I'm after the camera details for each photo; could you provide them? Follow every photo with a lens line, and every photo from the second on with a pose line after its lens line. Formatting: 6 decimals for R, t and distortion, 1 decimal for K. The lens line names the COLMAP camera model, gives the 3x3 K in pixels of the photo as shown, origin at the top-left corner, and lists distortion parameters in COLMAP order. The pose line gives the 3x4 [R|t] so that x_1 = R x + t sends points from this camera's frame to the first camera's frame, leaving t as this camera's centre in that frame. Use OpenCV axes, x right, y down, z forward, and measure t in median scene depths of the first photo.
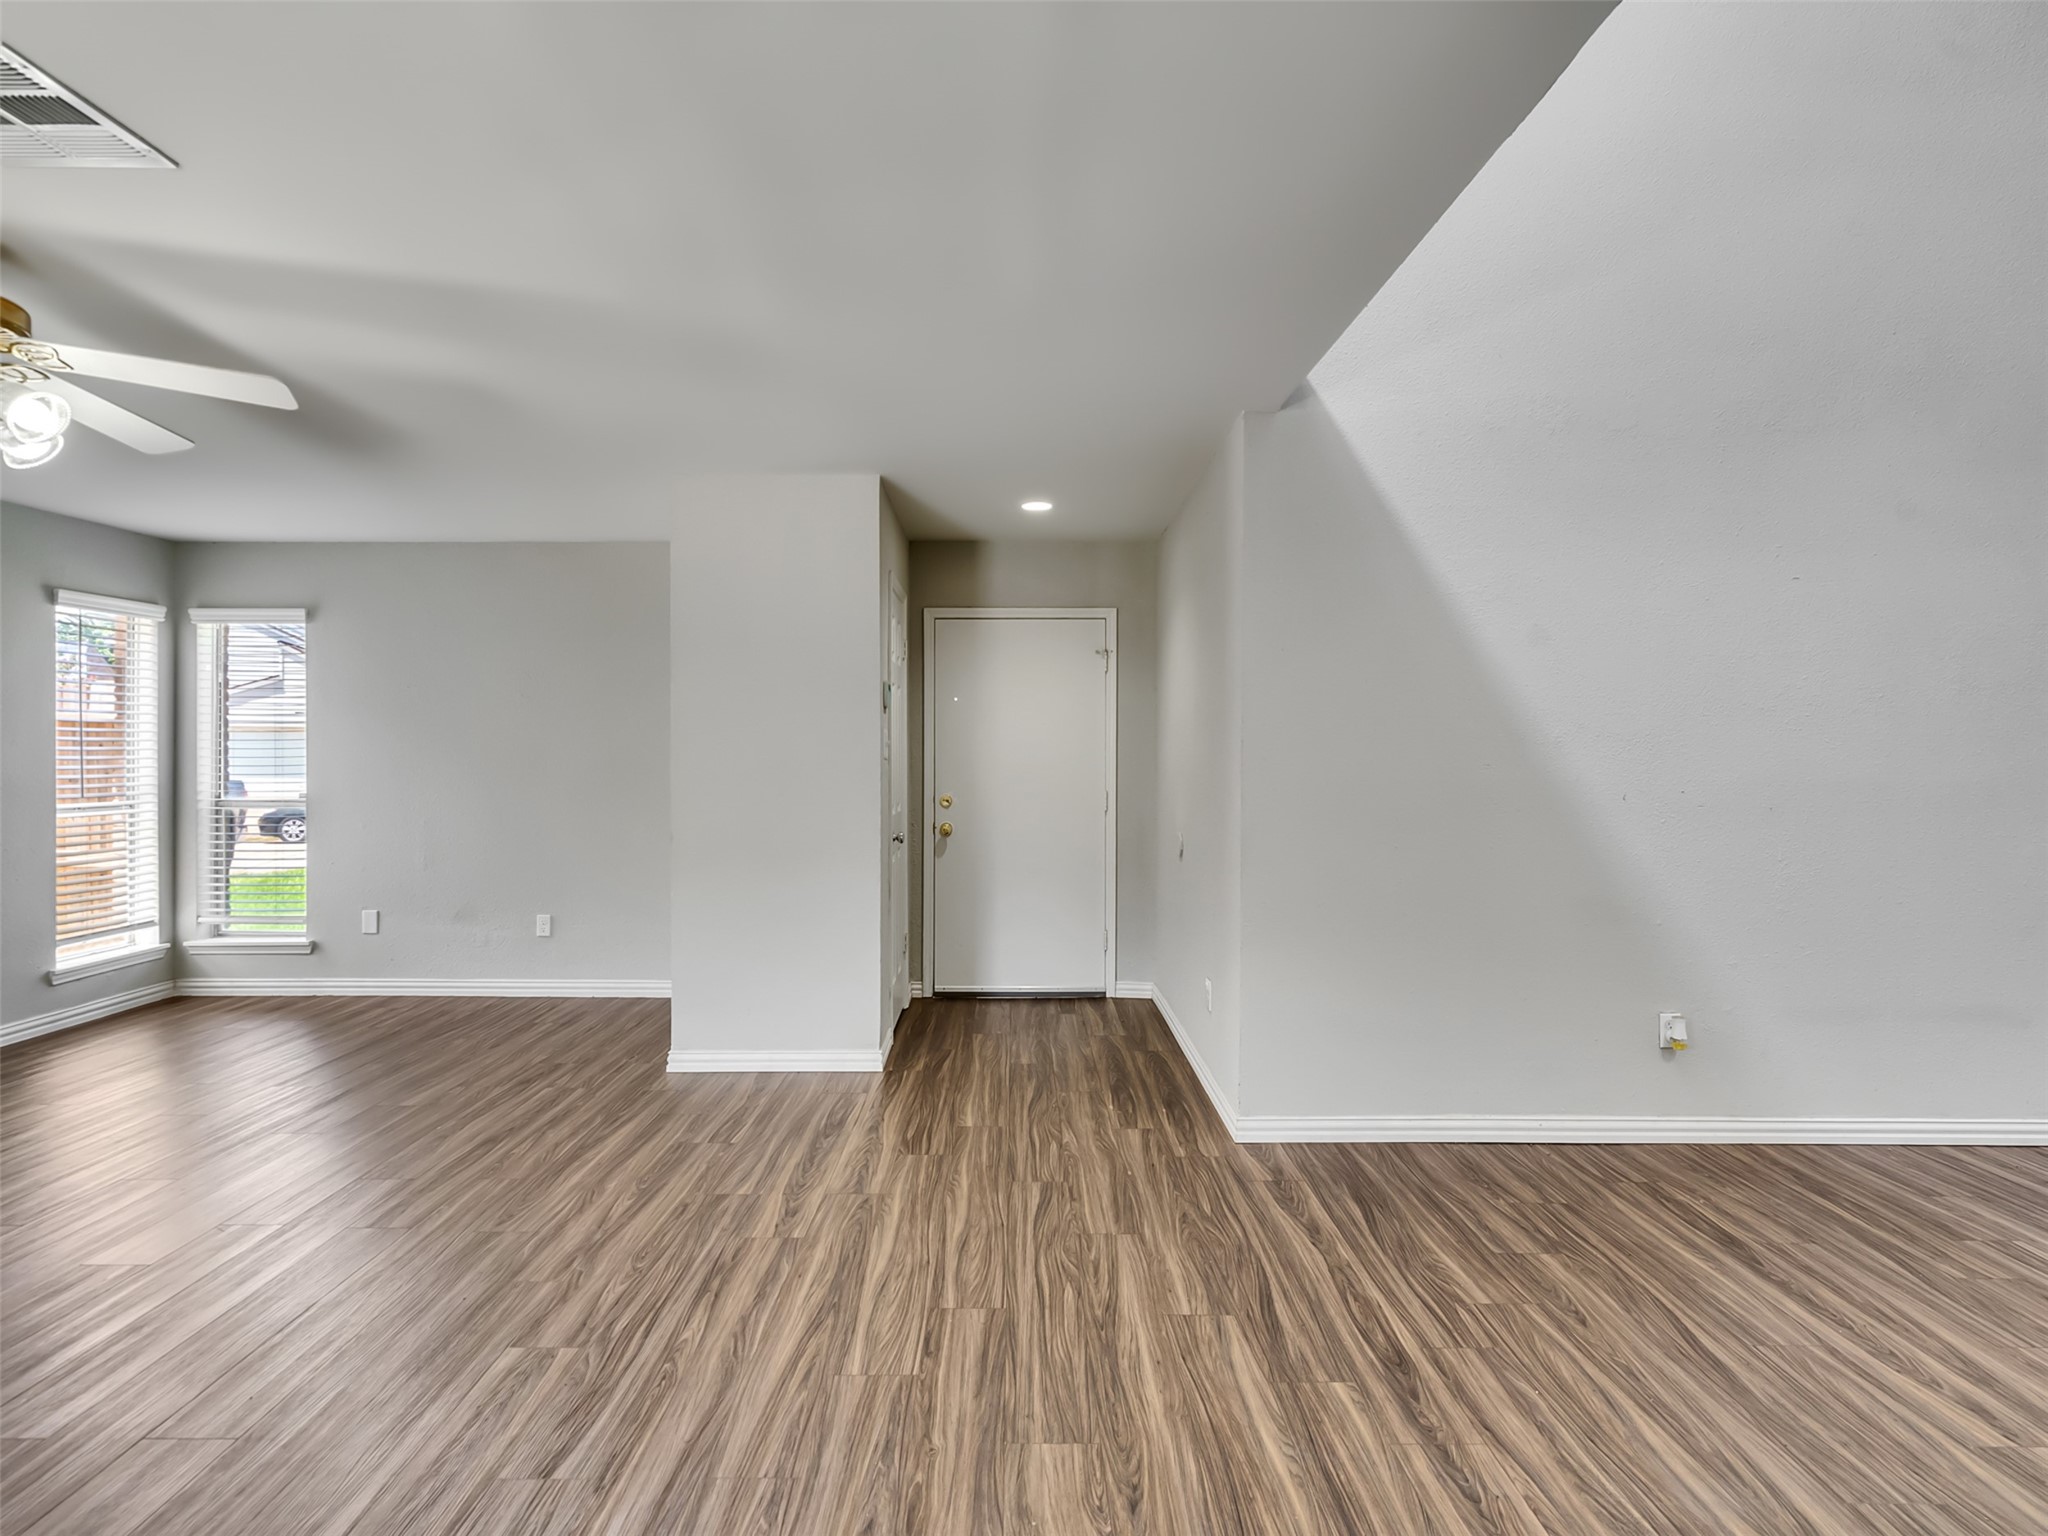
lens RADIAL K [[1052.0, 0, 1008.9], [0, 1052.0, 757.2], [0, 0, 1]] dist [-0.006607, 0.004475]
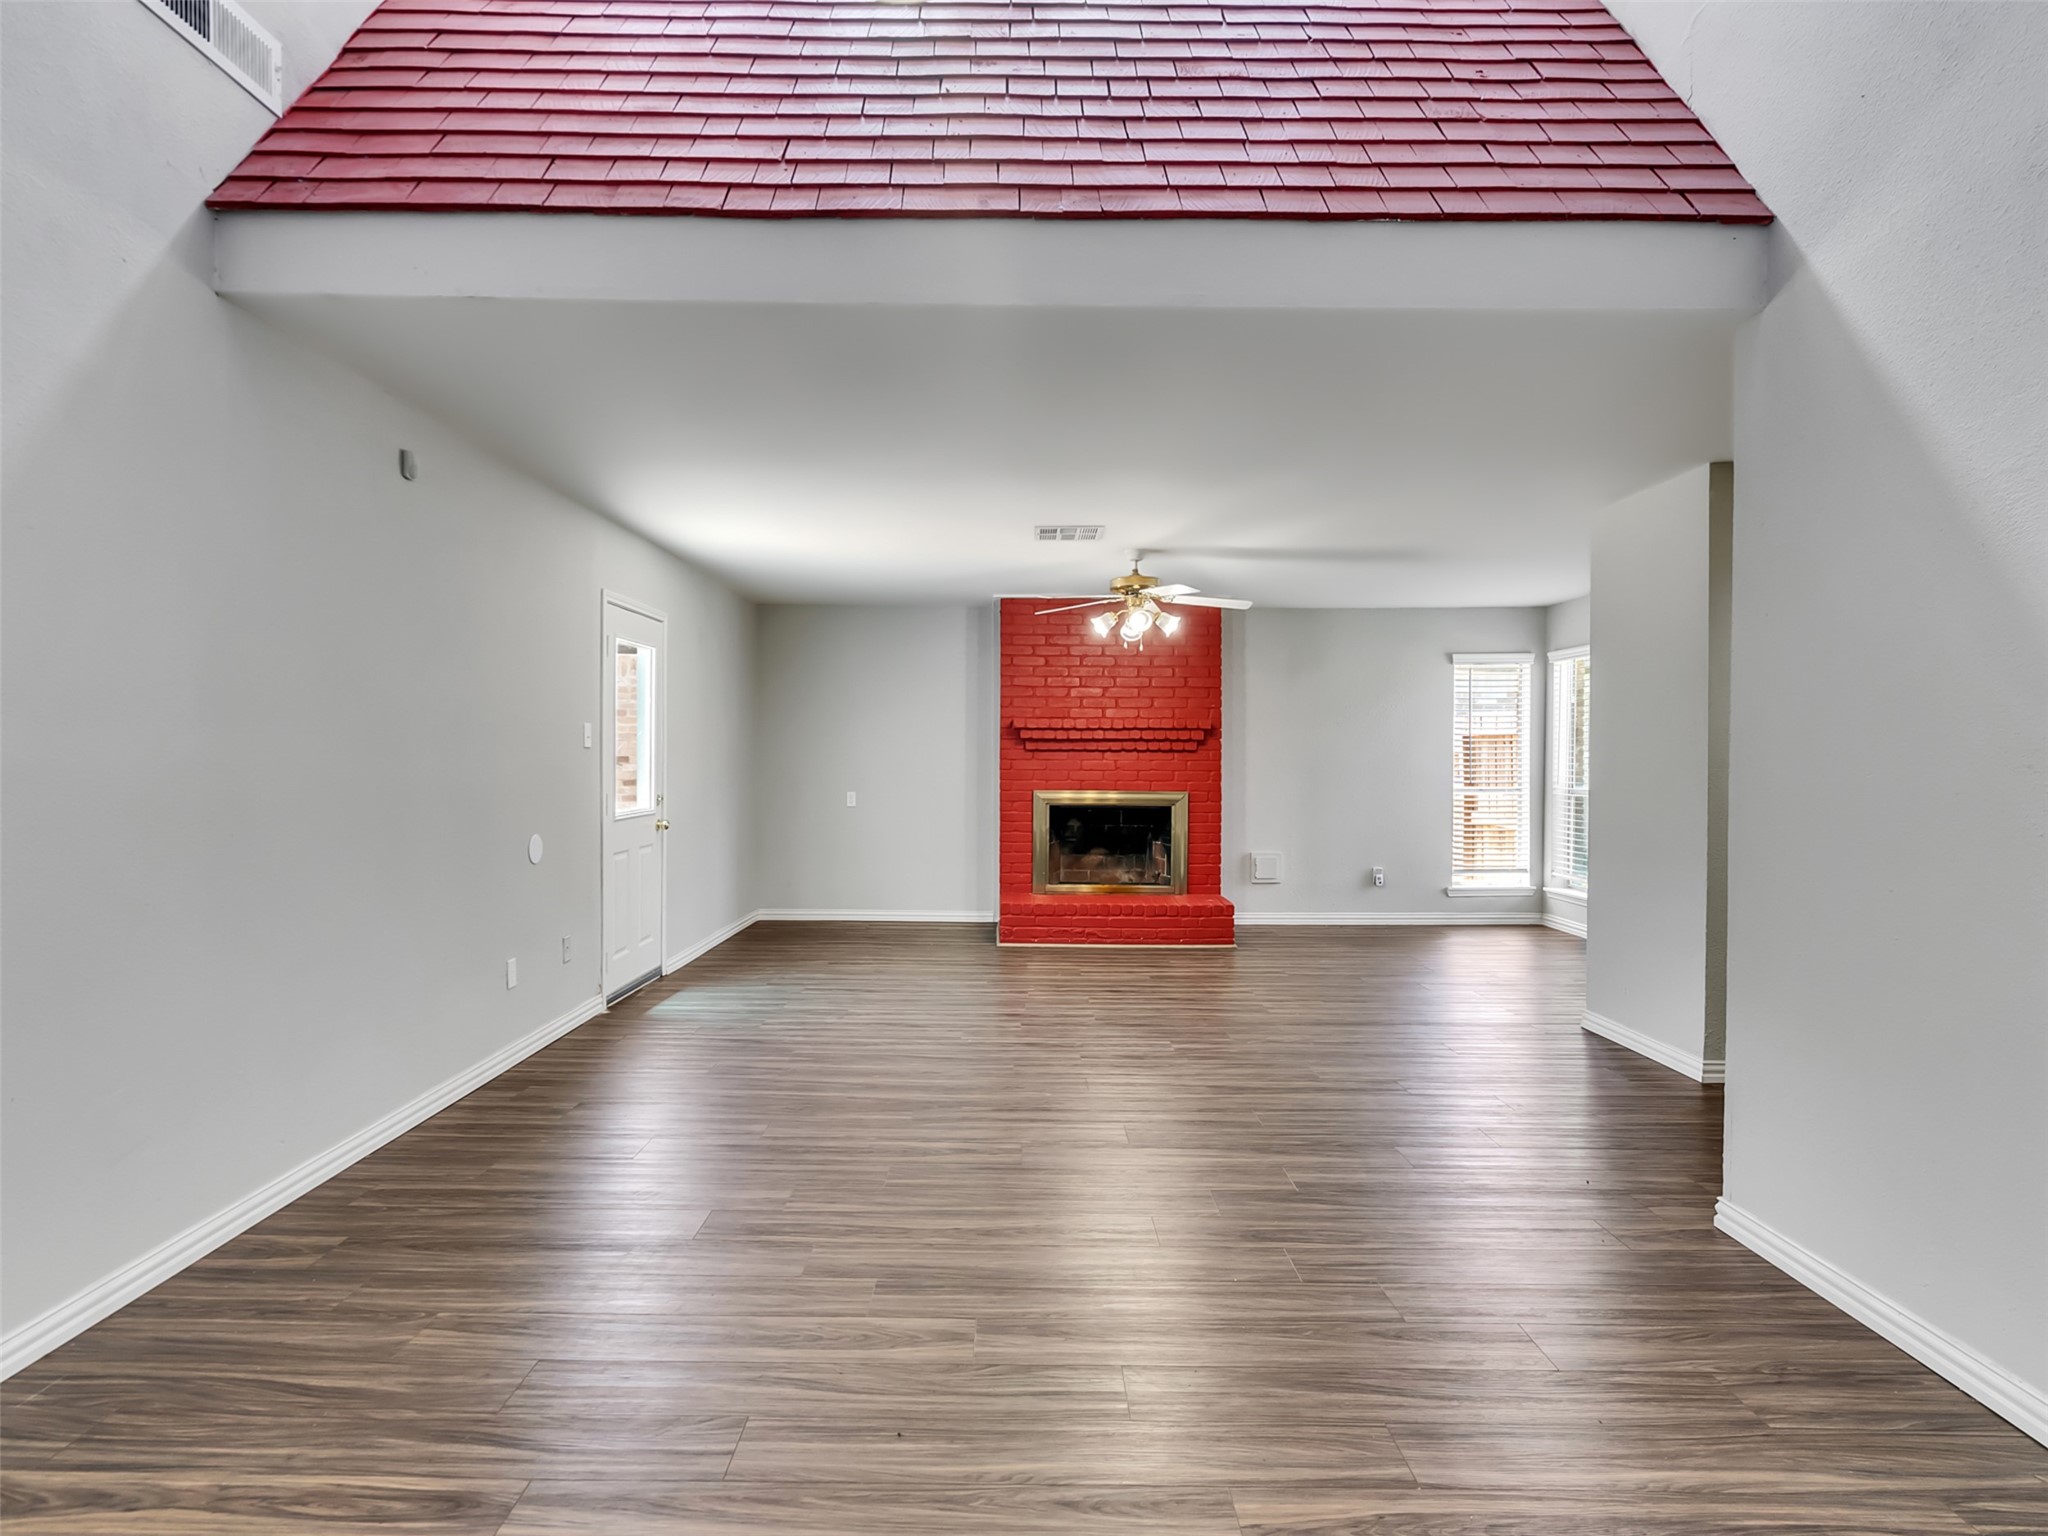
lens RADIAL K [[1052.0, 0, 1007.7], [0, 1052.0, 760.1], [0, 0, 1]] dist [-0.006607, 0.004475]
pose [[-0.006879, 0.001361, -0.999975, 1.120680], [-0.000401, 0.999999, 0.001364, 0.002786], [0.999976, 0.000410, -0.006879, 0.488187]]
